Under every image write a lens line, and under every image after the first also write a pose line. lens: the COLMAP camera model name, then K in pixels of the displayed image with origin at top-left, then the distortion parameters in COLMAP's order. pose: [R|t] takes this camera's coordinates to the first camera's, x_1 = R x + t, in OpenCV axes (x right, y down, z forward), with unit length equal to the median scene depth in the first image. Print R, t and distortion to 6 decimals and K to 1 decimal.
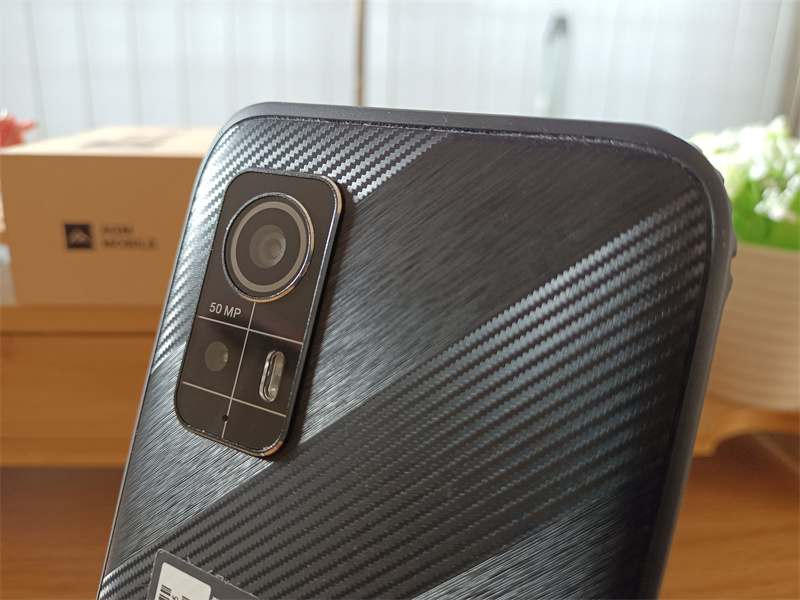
lens RADIAL K [[634.3, 0, 400.0], [0, 634.3, 300.0], [0, 0, 1]] dist [-0.028159, -0.004377]
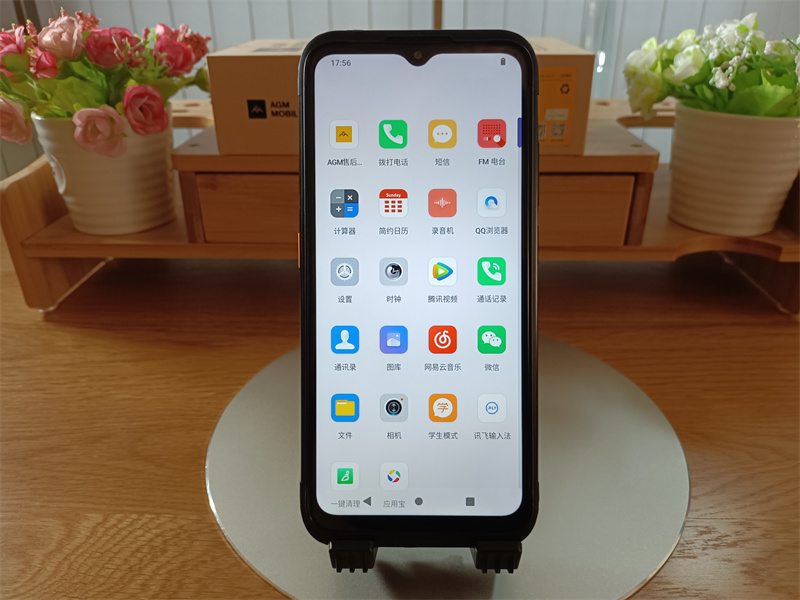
lens RADIAL K [[625.4, 0, 400.0], [0, 625.4, 300.0], [0, 0, 1]] dist [-0.005653, -0.004784]
pose [[0.990963, 0.016354, -0.133137, 0.172563], [0.001369, 0.991256, 0.131948, 0.383183], [0.134131, -0.130938, 0.982275, -1.315853]]
